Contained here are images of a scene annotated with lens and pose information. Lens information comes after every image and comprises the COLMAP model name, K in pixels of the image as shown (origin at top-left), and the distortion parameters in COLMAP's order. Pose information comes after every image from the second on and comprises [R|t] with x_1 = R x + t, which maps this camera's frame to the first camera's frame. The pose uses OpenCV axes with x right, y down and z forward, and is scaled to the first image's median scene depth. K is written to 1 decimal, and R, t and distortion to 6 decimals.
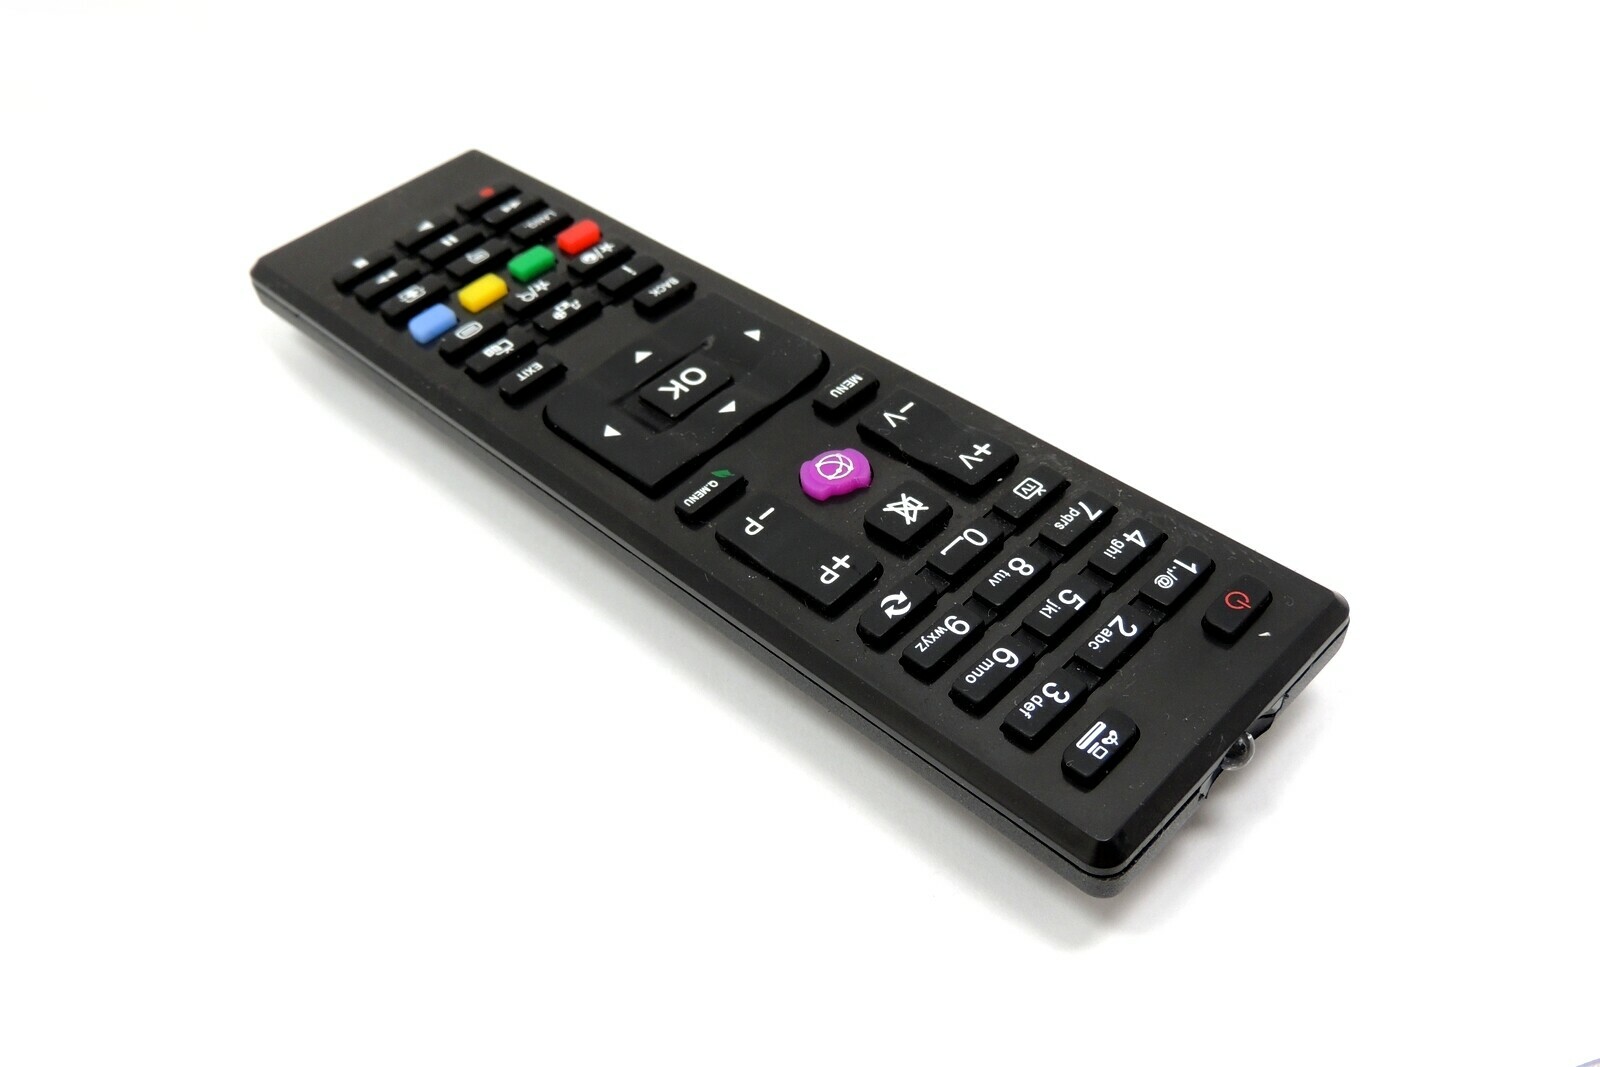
lens RADIAL K [[1481.1, 0, 800.0], [0, 1481.1, 533.5], [0, 0, 1]] dist [-0.002089, 0.001343]
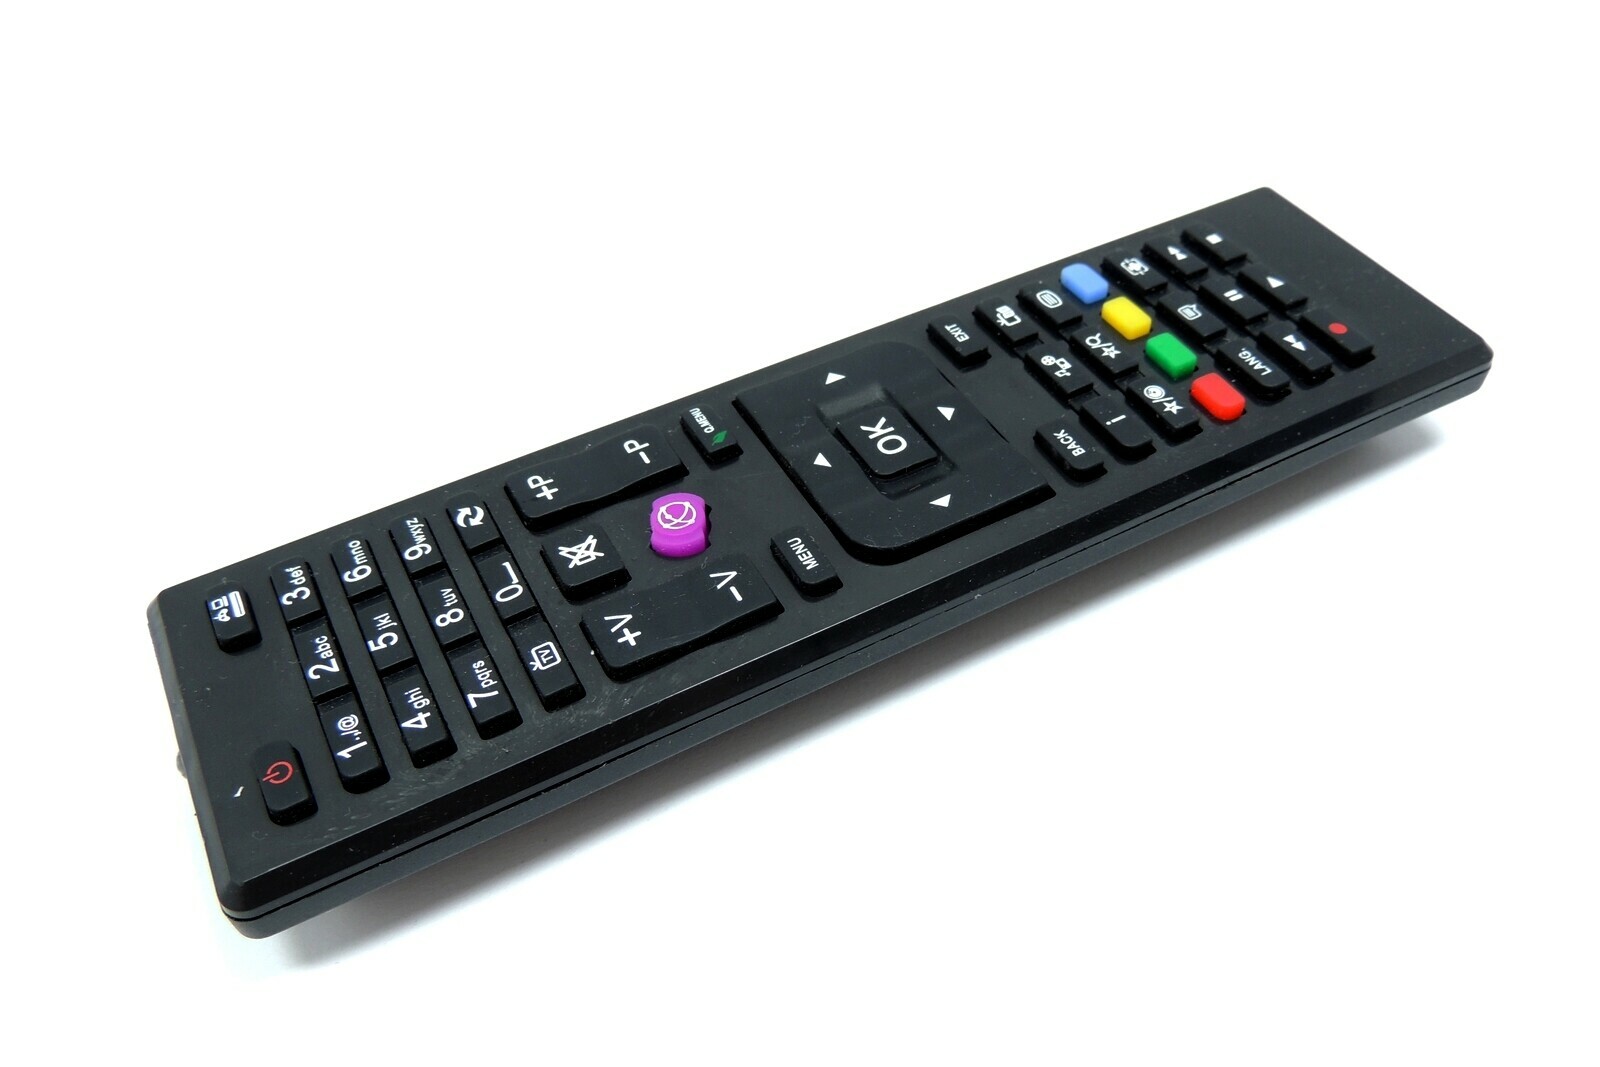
lens RADIAL K [[1360.8, 0, 800.0], [0, 1360.8, 533.5], [0, 0, 1]] dist [0.000169, 0.000716]
pose [[-0.298375, 0.752926, -0.586579, 0.535540], [-0.619231, 0.314965, 0.719271, -0.738678], [0.726310, 0.577840, 0.372257, 0.773934]]
